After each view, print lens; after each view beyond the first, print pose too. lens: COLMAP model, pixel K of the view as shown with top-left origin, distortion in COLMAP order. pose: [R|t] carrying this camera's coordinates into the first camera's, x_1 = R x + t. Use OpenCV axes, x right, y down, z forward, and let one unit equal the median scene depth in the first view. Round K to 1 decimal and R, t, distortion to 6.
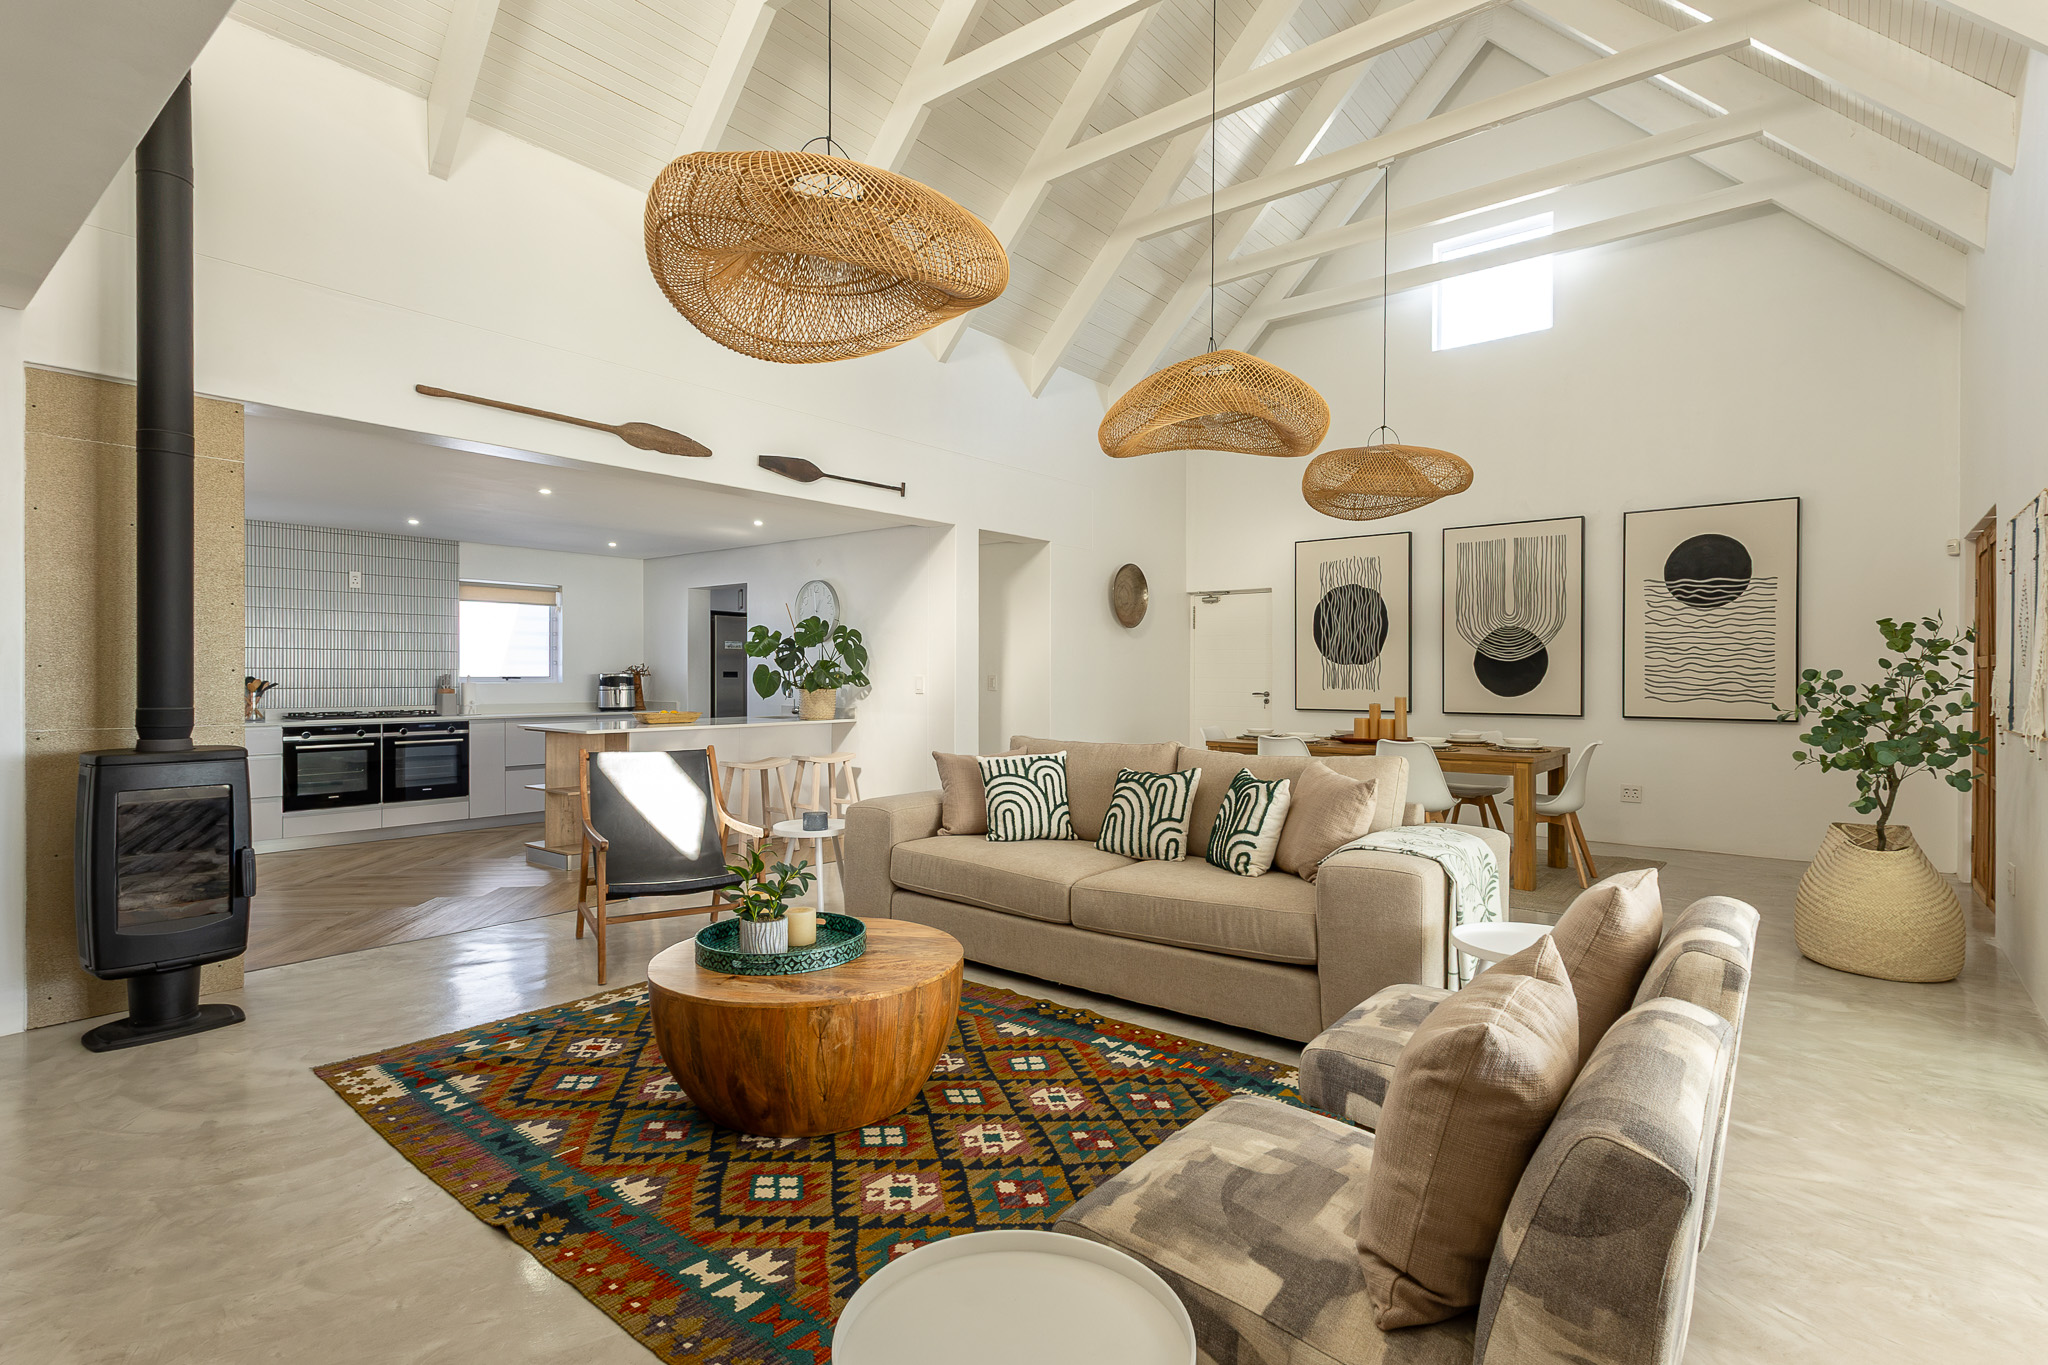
lens RADIAL K [[996.3, 0, 1024.0], [0, 996.3, 682.5], [0, 0, 1]] dist [0.002754, 0.000308]
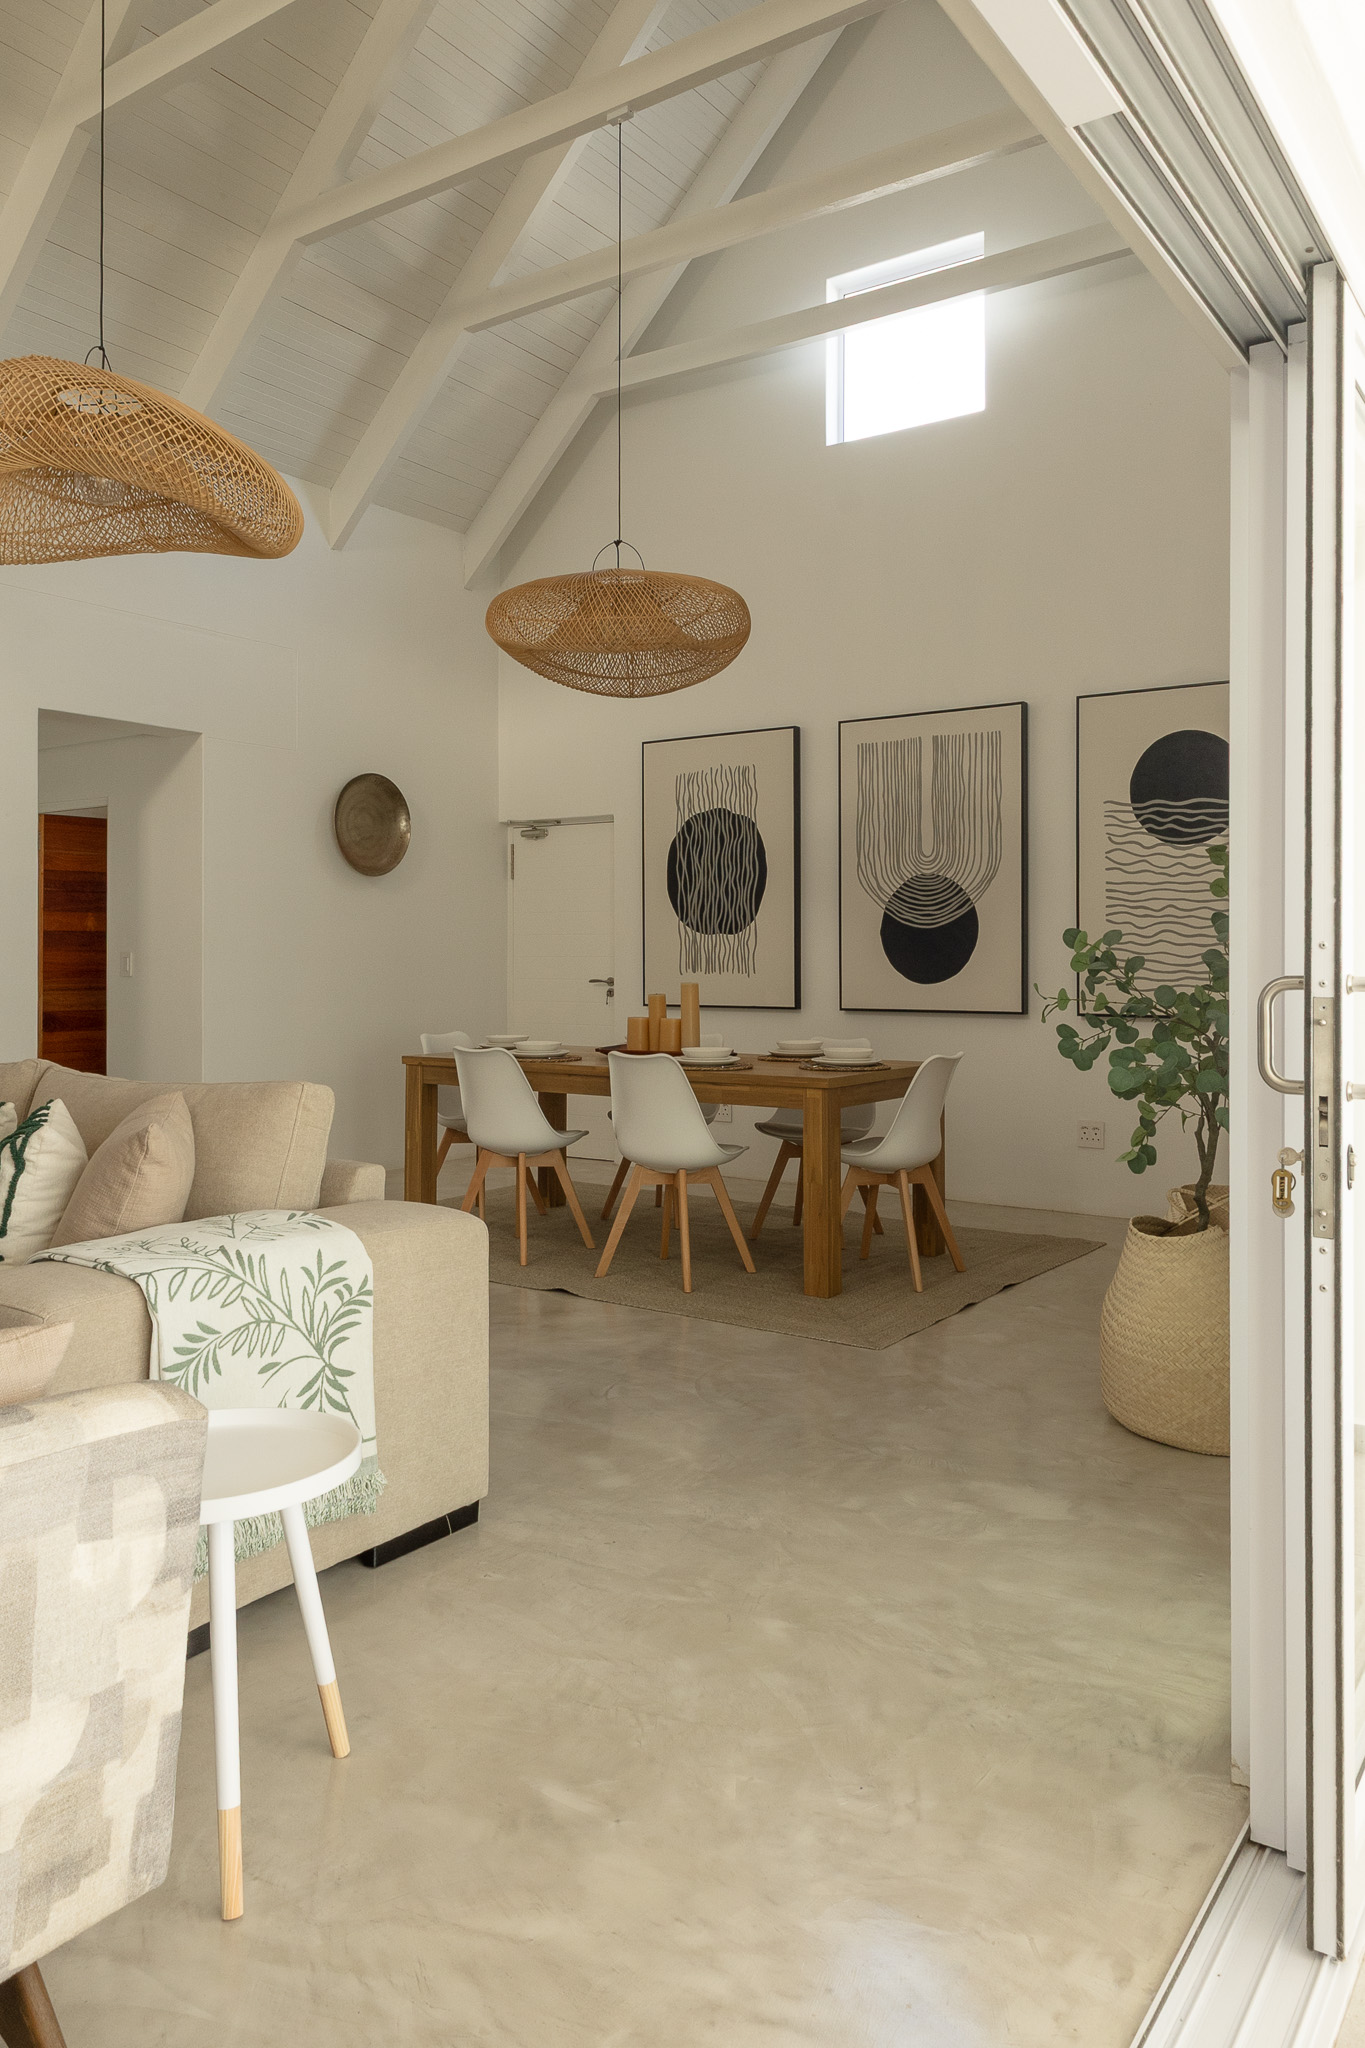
lens RADIAL K [[1438.5, 0, 686.3], [0, 1438.5, 970.1], [0, 0, 1]] dist [-0.011155, -0.003156]
pose [[0.996769, -0.000356, 0.080327, 0.263325], [0.000406, 1.000000, -0.000609, 0.006191], [-0.080327, 0.000640, 0.996768, 0.092263]]
